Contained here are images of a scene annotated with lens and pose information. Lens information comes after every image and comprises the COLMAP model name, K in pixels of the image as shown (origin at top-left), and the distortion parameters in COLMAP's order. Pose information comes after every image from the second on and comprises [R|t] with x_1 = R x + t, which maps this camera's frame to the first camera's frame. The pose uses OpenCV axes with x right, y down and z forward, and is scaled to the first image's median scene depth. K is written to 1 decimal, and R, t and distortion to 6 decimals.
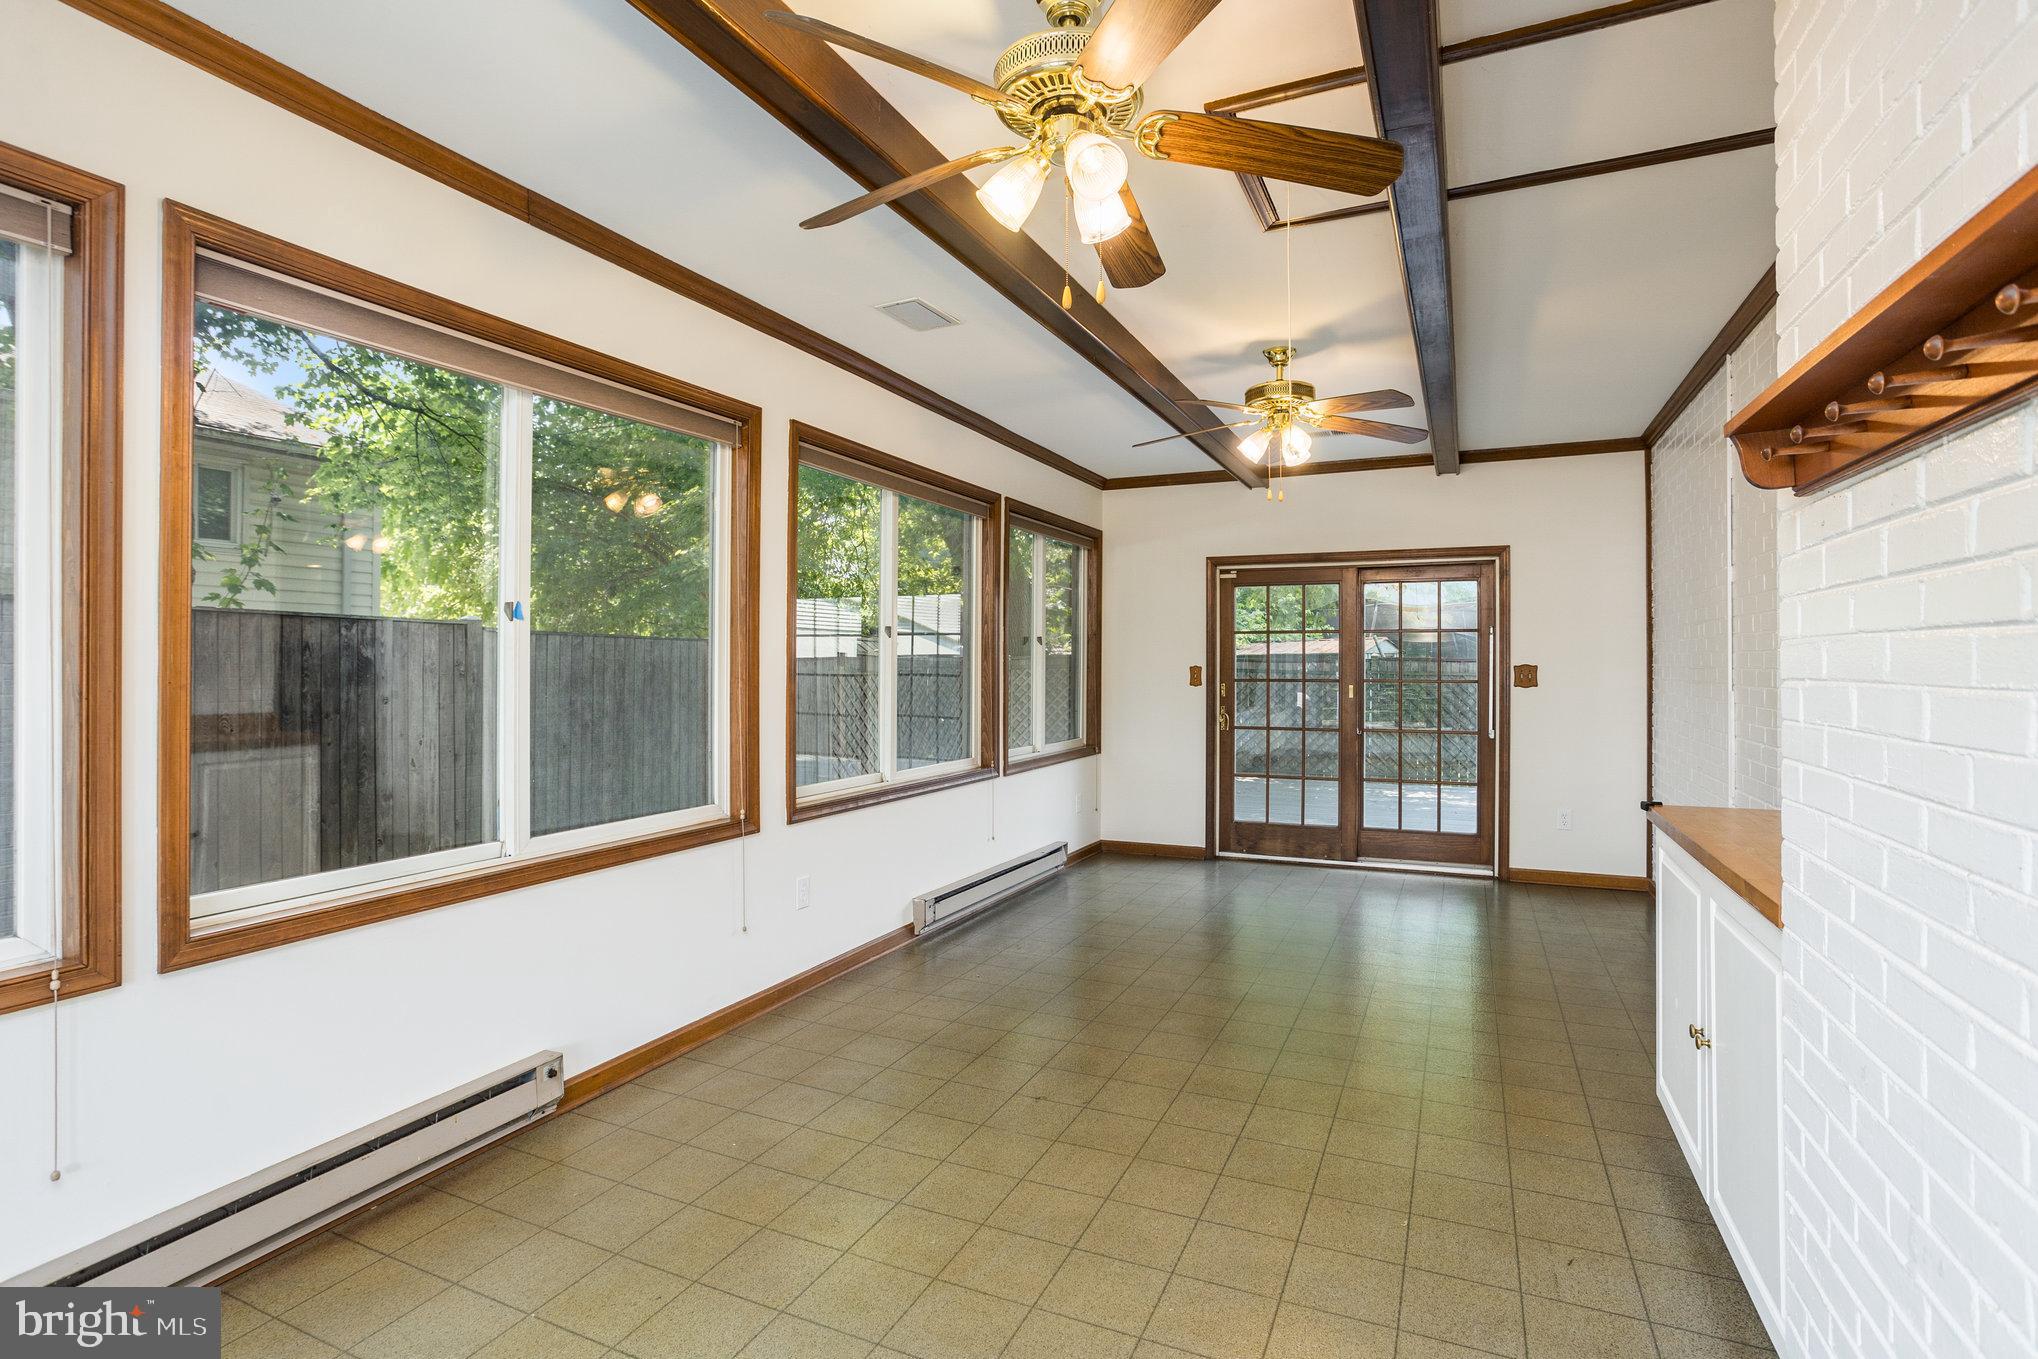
lens RADIAL K [[973.7, 0, 1017.7], [0, 973.7, 665.9], [0, 0, 1]] dist [-0.045439, 0.020664]
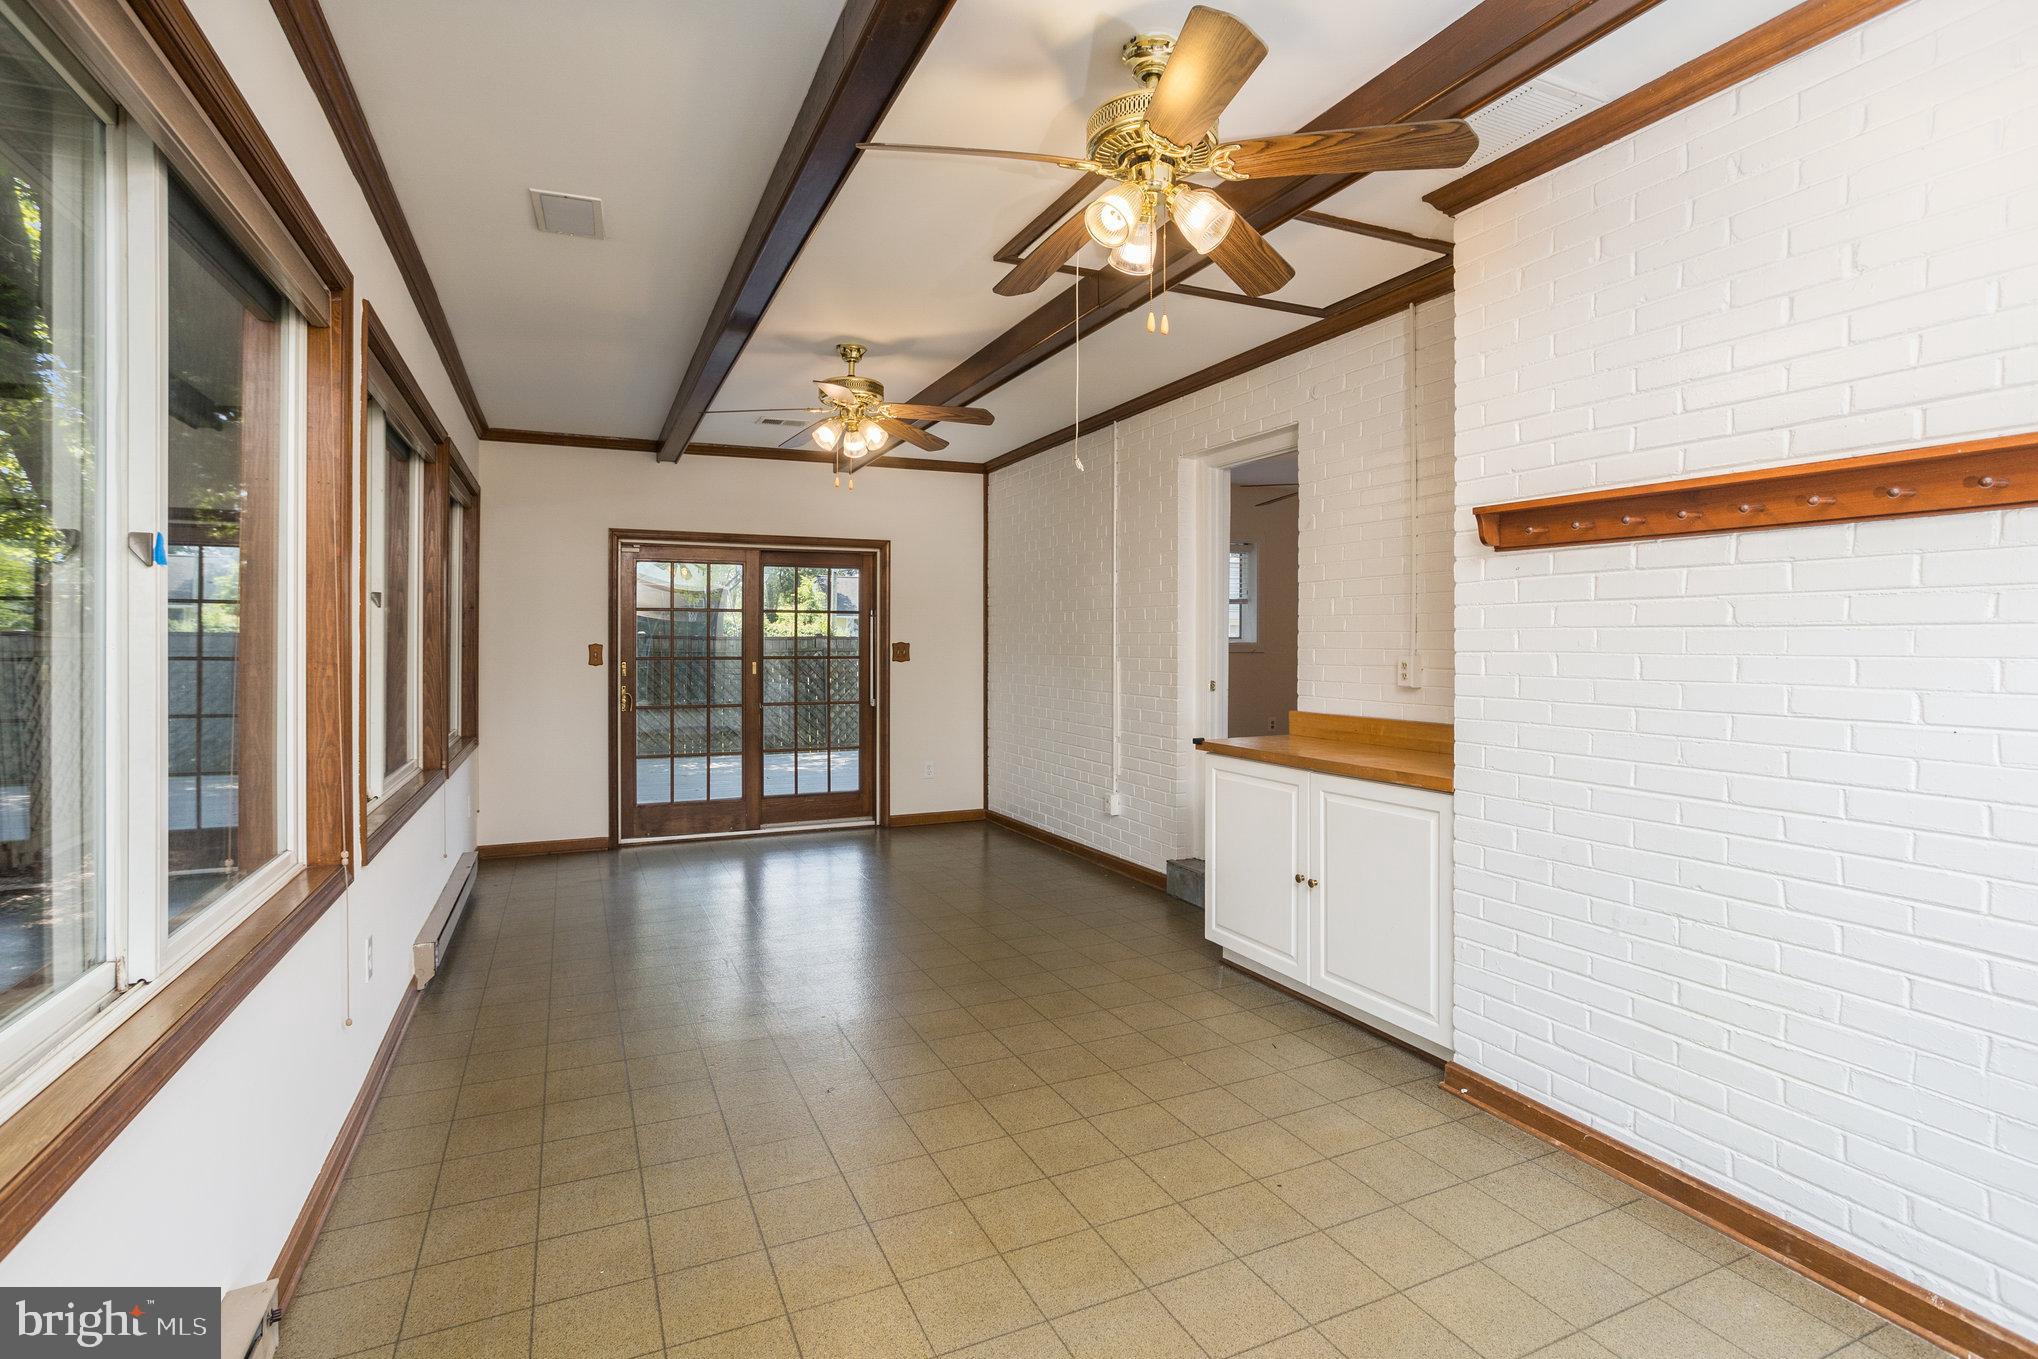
lens RADIAL K [[973.7, 0, 983.7], [0, 973.7, 652.5], [0, 0, 1]] dist [-0.045439, 0.020664]
pose [[0.673693, -0.007888, 0.738970, -0.264985], [0.001391, 0.999955, 0.009406, -0.000050], [-0.739010, -0.005309, 0.673673, 0.107239]]
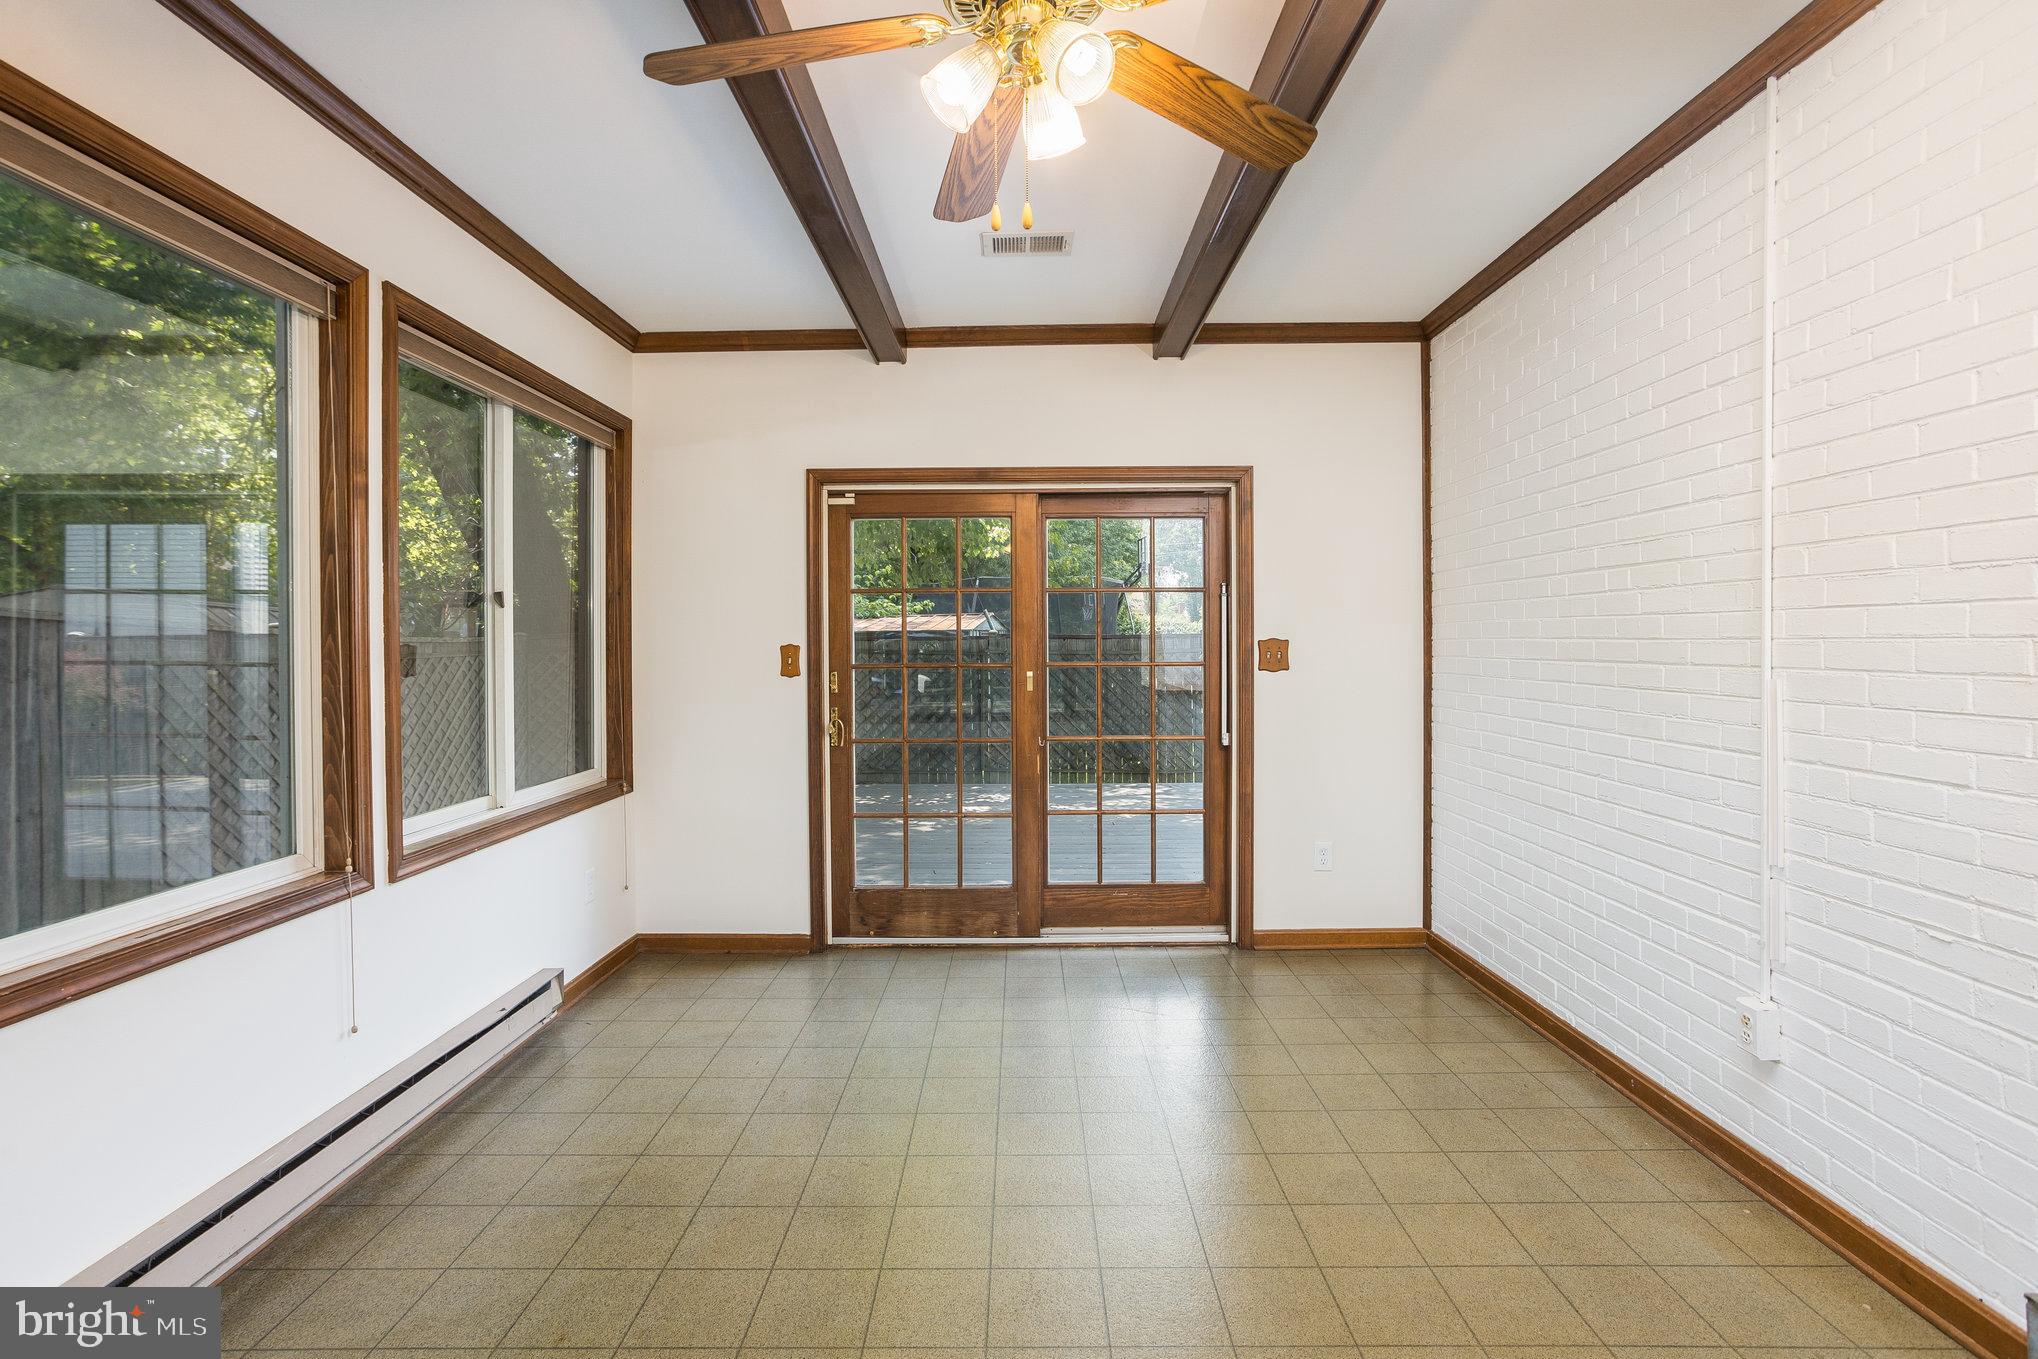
lens RADIAL K [[973.7, 0, 1013.0], [0, 973.7, 662.5], [0, 0, 1]] dist [-0.045439, 0.020664]
pose [[0.909875, -0.013939, 0.414649, 0.058551], [0.008538, 0.999853, 0.014877, 0.003478], [-0.414795, -0.009996, 0.909860, 0.400132]]
